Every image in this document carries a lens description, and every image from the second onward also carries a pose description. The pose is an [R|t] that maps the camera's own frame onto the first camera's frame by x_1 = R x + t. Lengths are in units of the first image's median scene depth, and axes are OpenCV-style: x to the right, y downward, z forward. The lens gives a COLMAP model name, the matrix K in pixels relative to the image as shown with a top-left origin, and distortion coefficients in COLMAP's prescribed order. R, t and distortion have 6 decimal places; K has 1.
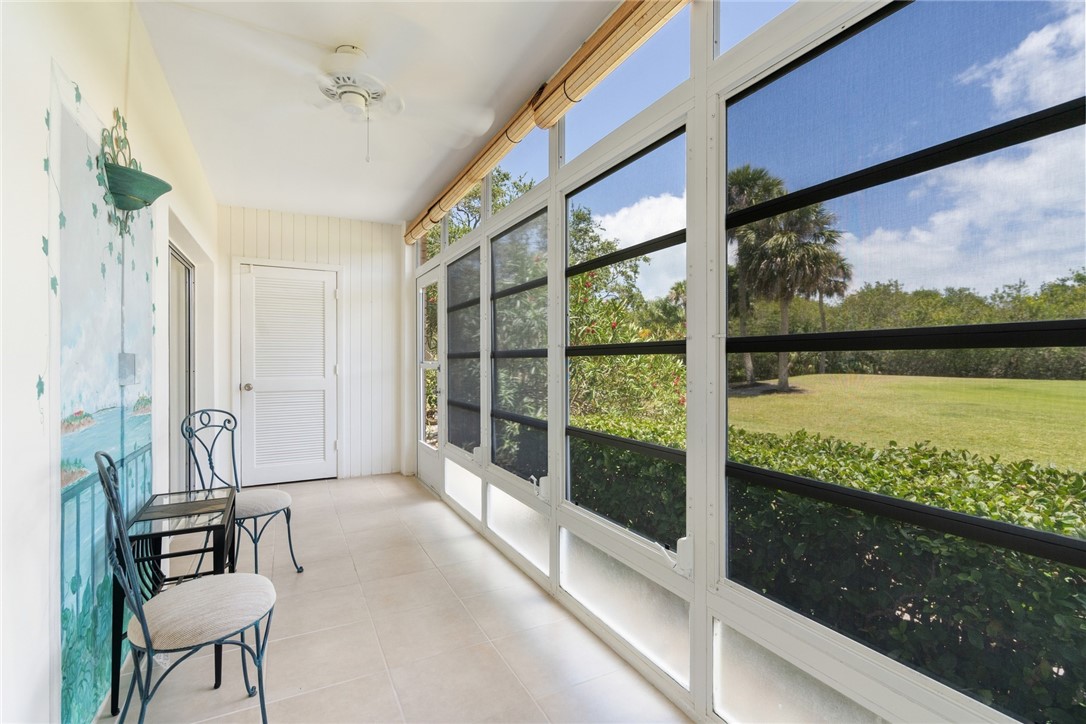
lens RADIAL K [[487.1, 0, 549.7], [0, 487.1, 362.3], [0, 0, 1]] dist [-0.010425, 0.000211]
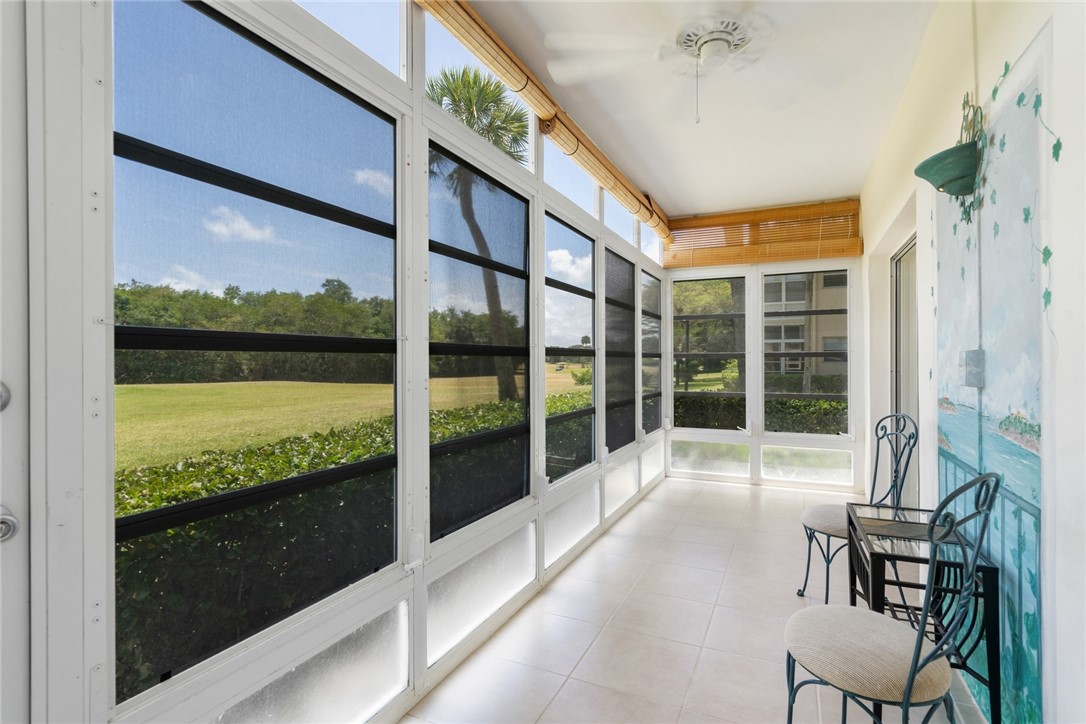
lens RADIAL K [[522.3, 0, 543.0], [0, 522.3, 362.0], [0, 0, 1]] dist [0.000643, -0.000033]
pose [[-0.585646, -0.000561, 0.810567, -0.940194], [0.004094, 0.999985, 0.003651, -0.003521], [-0.810557, 0.005457, -0.585635, 1.727879]]
